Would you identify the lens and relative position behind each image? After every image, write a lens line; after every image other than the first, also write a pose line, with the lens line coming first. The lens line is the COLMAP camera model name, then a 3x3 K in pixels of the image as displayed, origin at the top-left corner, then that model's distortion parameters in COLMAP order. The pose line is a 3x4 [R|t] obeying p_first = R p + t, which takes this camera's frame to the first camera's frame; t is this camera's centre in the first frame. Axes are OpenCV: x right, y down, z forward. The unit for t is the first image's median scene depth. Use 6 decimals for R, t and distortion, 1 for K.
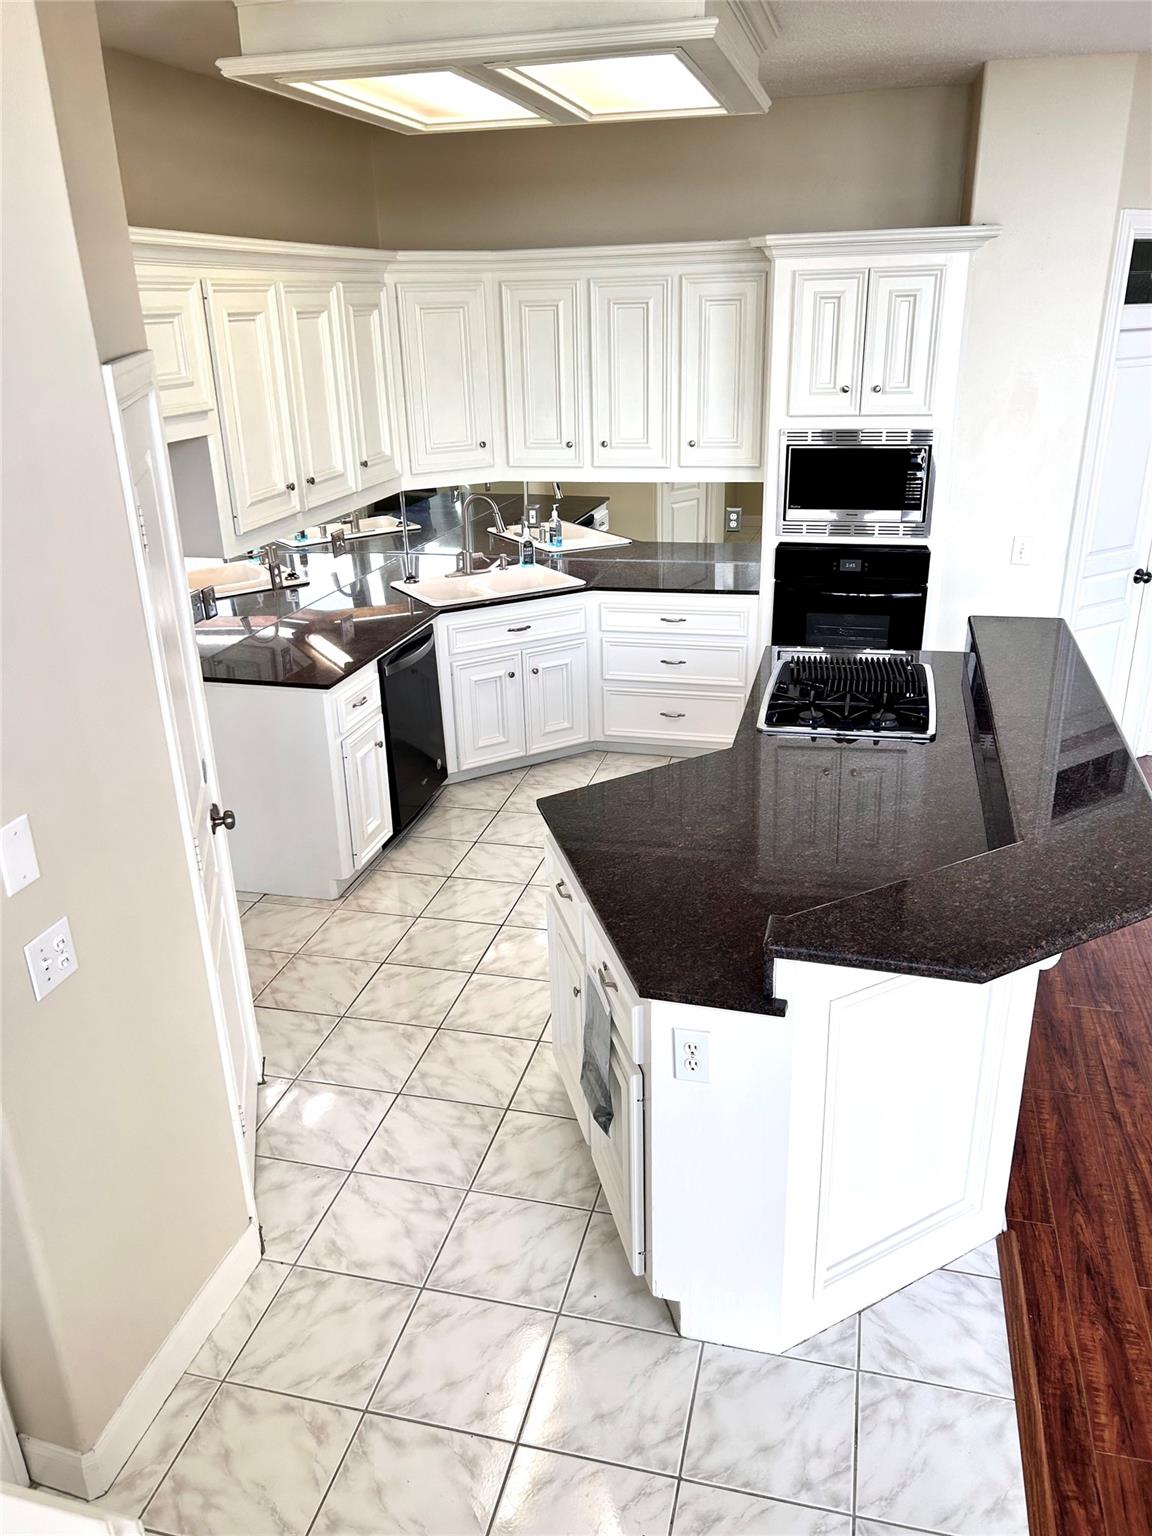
lens RADIAL K [[1155.9, 0, 592.2], [0, 1155.9, 770.3], [0, 0, 1]] dist [0.041671, 0.000823]
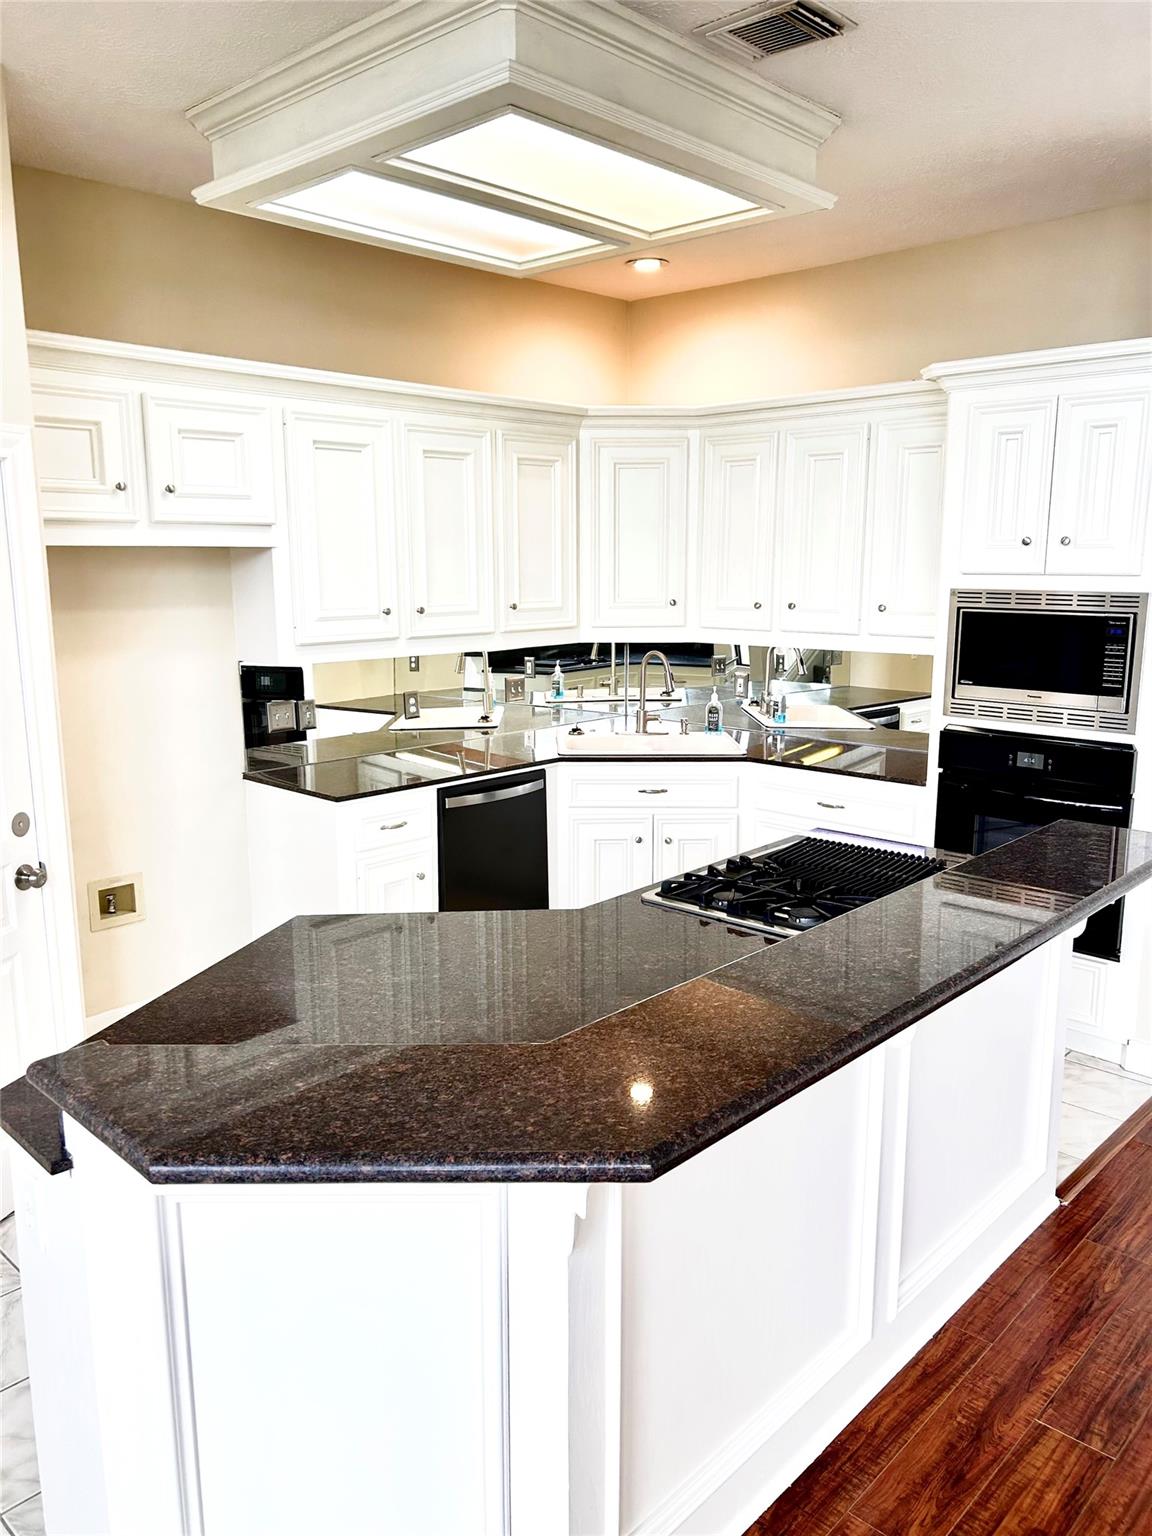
lens RADIAL K [[1155.9, 0, 575.5], [0, 1155.9, 779.6], [0, 0, 1]] dist [0.041671, 0.000823]
pose [[0.872130, 0.118558, -0.474693, 0.338399], [-0.201825, 0.970983, -0.128293, -0.002609], [0.445709, 0.207692, 0.870751, 0.192495]]
